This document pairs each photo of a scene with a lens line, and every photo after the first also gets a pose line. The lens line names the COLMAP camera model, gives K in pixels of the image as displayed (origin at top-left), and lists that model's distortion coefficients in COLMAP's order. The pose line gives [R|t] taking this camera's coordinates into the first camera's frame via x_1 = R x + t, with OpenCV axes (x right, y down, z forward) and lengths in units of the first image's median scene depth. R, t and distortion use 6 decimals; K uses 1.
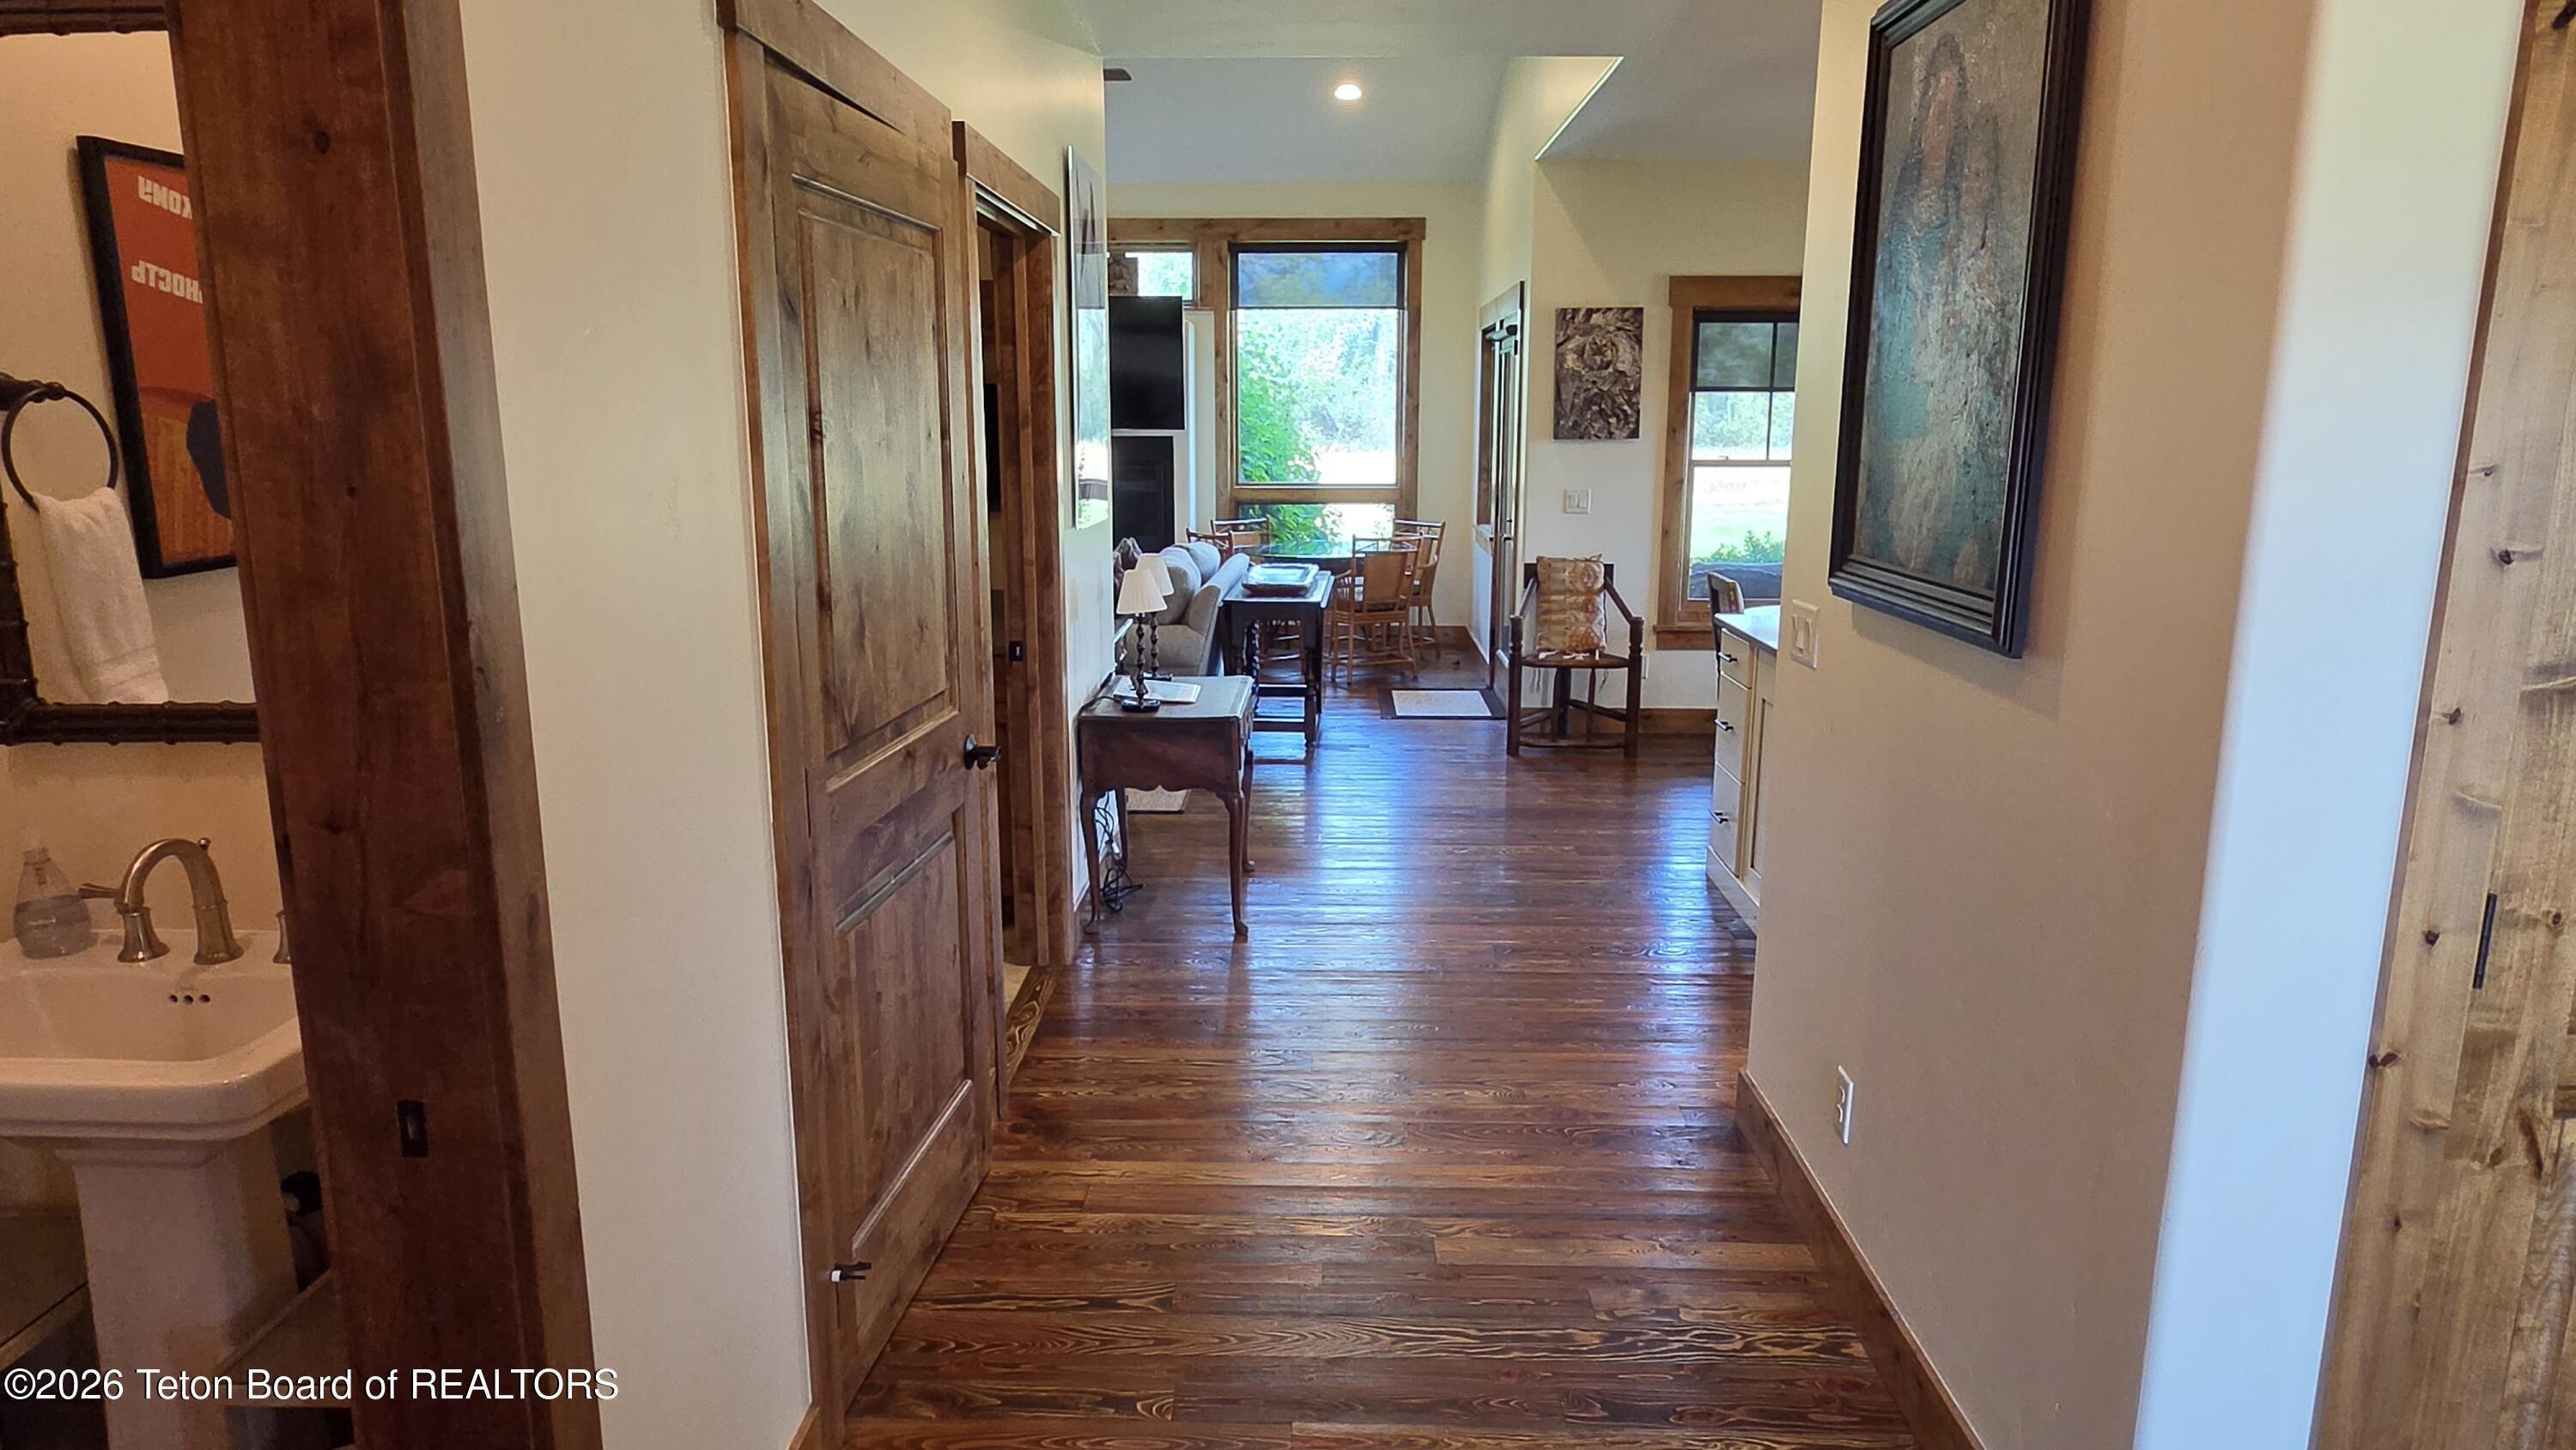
lens RADIAL K [[1549.0, 0, 1288.2], [0, 1549.0, 740.3], [0, 0, 1]] dist [0.004435, -0.000125]
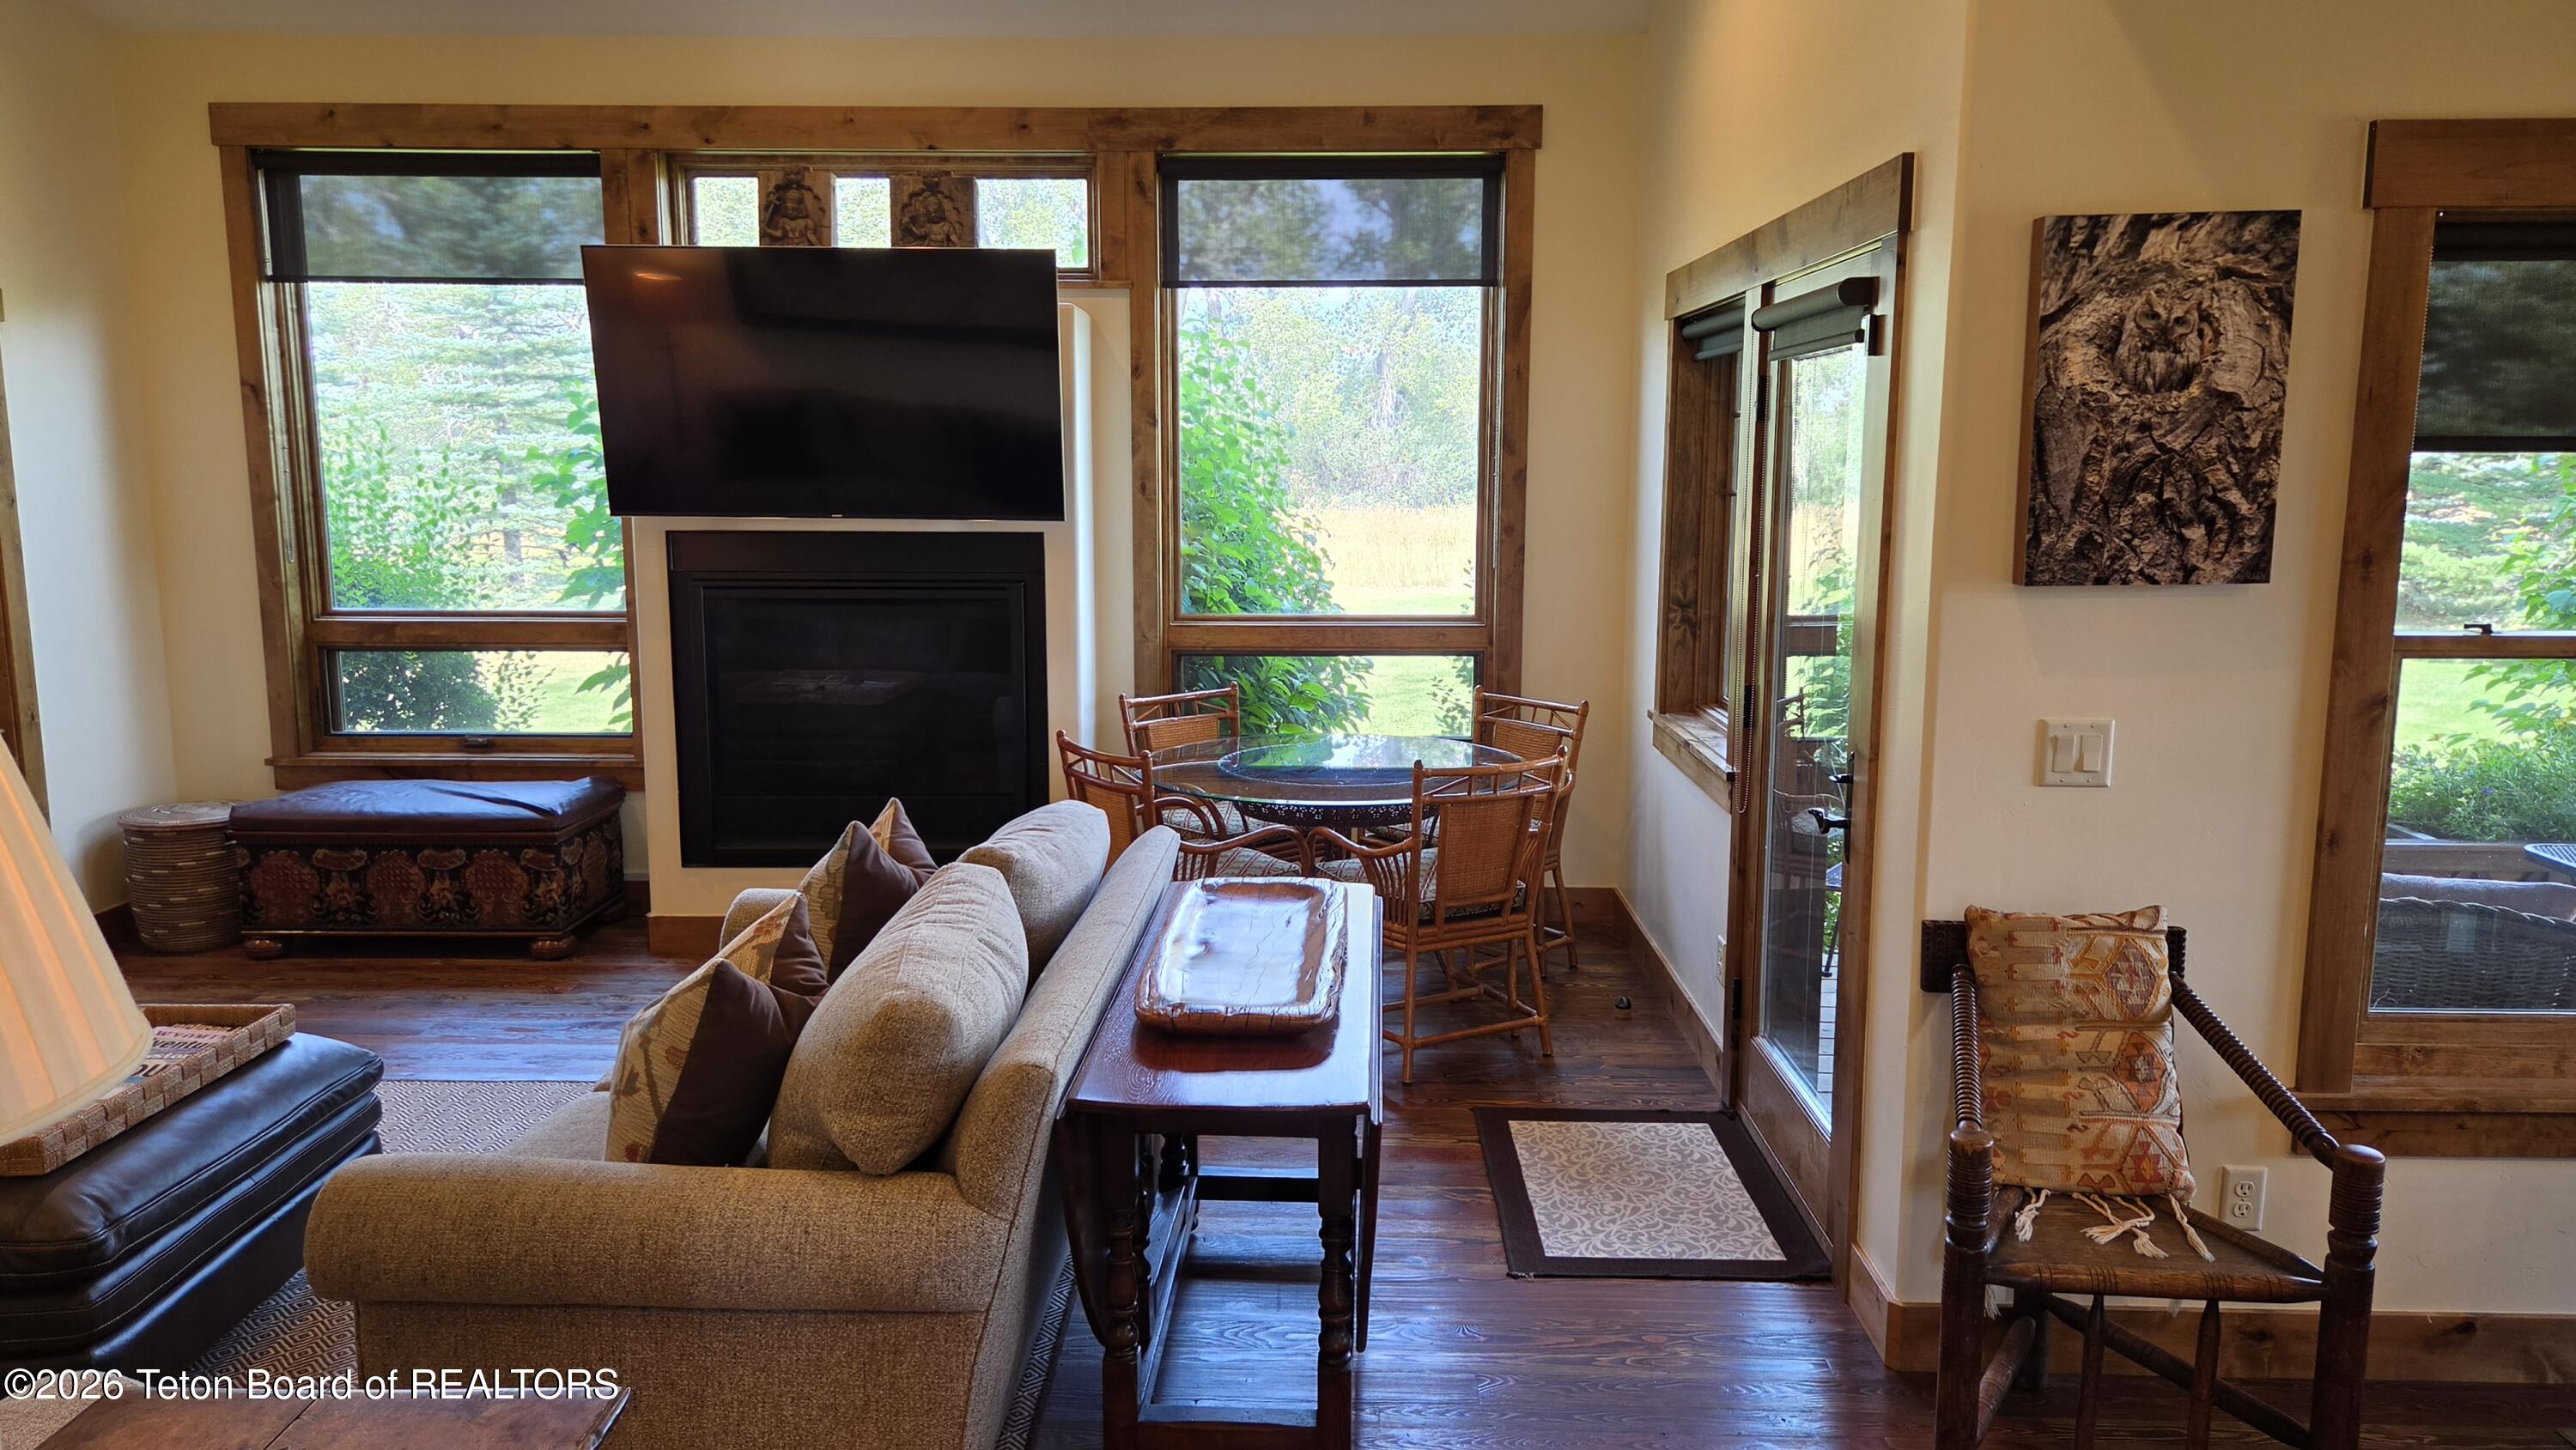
lens RADIAL K [[1795.6, 0, 1285.5], [0, 1795.6, 713.4], [0, 0, 1]] dist [0.039778, -0.002304]
pose [[0.999990, -0.001591, 0.004103, 0.001472], [0.001863, 0.997749, -0.067033, -0.099027], [-0.003987, 0.067040, 0.997742, 0.424199]]
